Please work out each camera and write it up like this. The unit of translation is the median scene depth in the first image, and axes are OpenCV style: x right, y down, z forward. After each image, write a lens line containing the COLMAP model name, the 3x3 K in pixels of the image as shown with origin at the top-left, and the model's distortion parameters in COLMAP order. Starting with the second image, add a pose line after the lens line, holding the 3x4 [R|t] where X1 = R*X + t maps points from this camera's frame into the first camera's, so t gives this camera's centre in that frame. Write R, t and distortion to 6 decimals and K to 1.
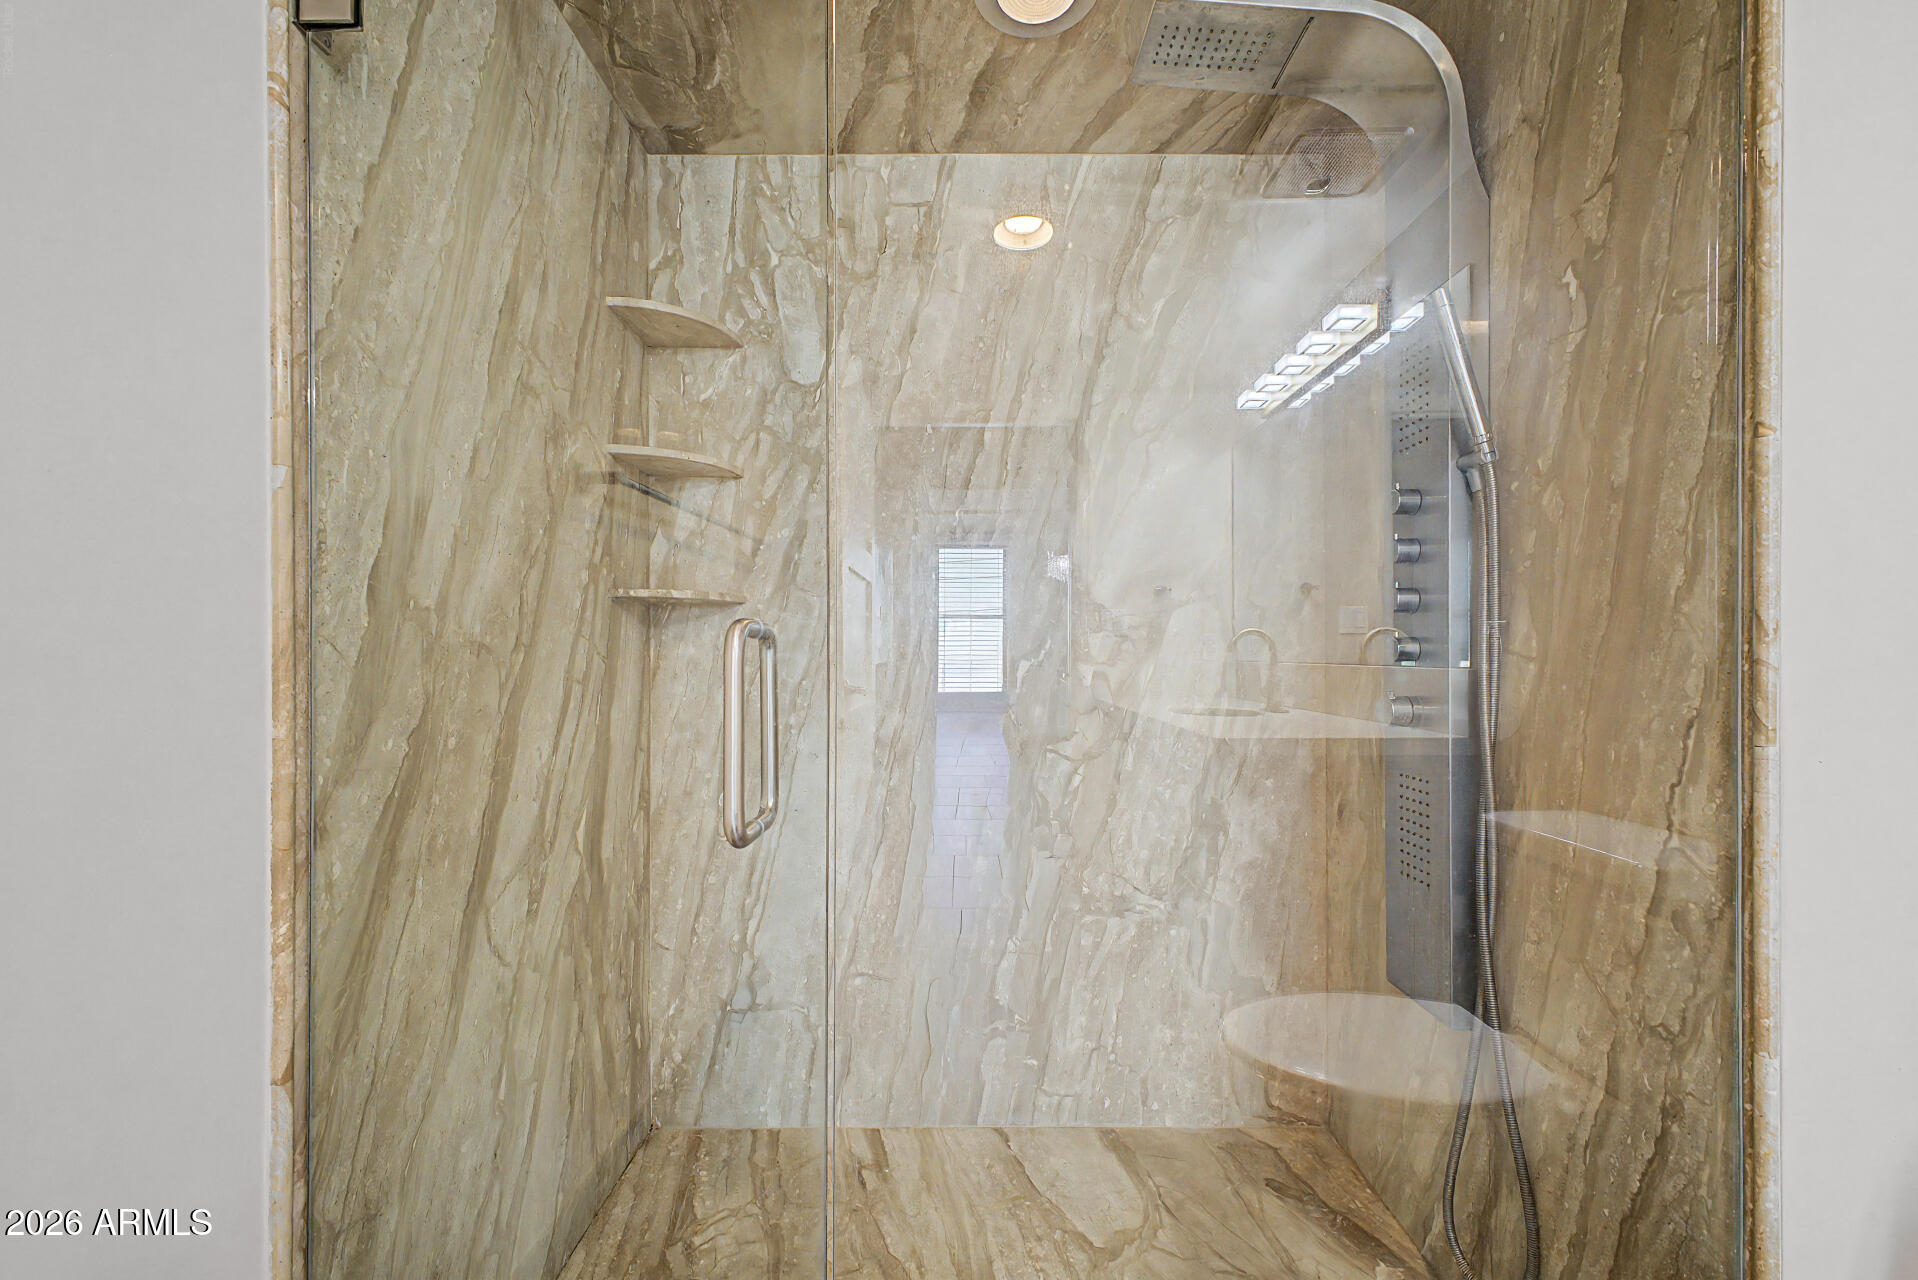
lens RADIAL K [[769.9, 0, 961.7], [0, 769.9, 650.5], [0, 0, 1]] dist [0.013461, -0.003630]
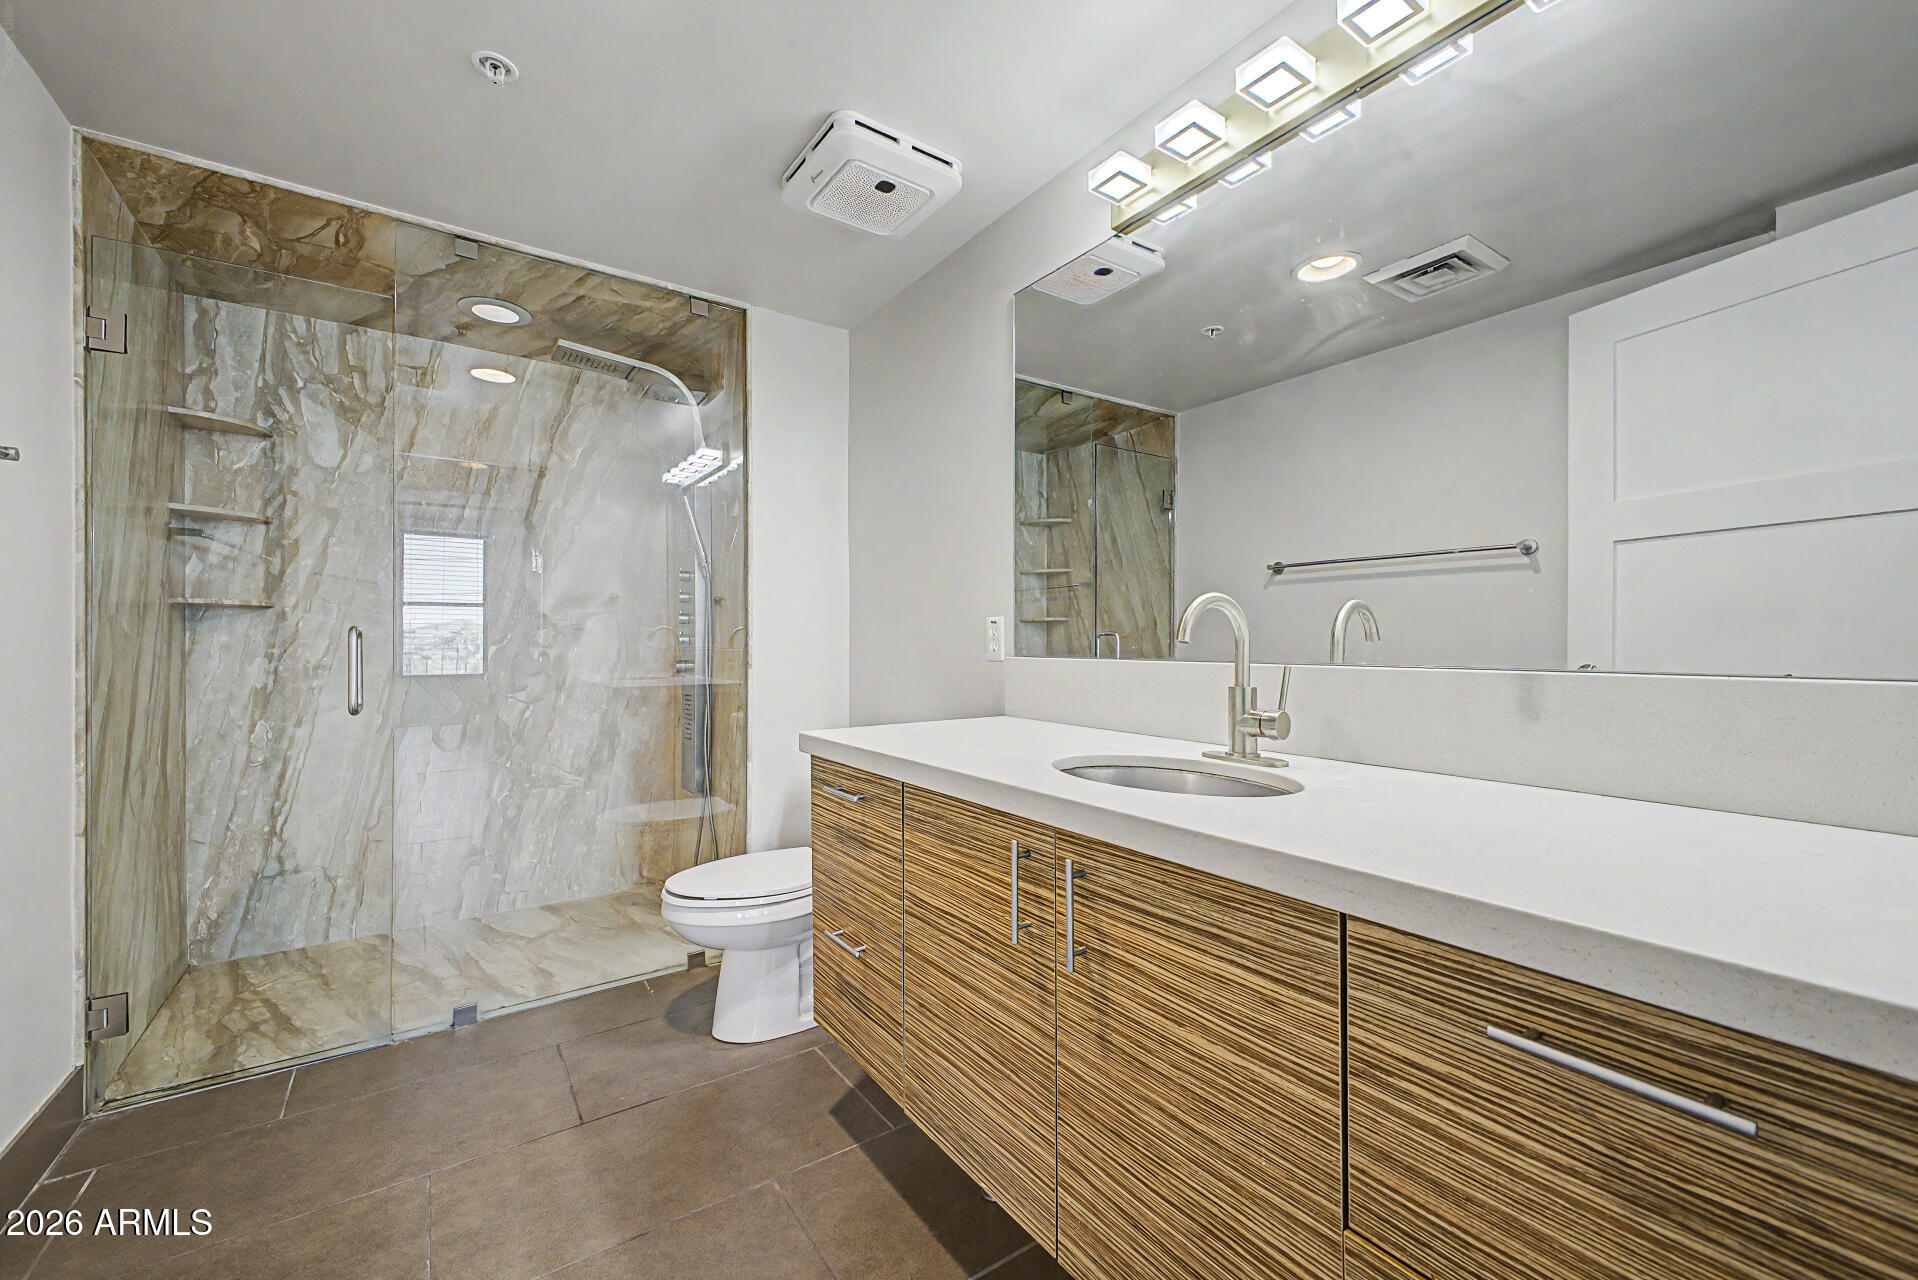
lens RADIAL K [[769.9, 0, 965.3], [0, 769.9, 644.7], [0, 0, 1]] dist [0.013461, -0.003630]
pose [[0.820484, 0.000401, 0.571669, -0.039829], [-0.003957, 0.999980, 0.004979, -0.000766], [-0.571656, -0.006347, 0.820469, -1.021856]]
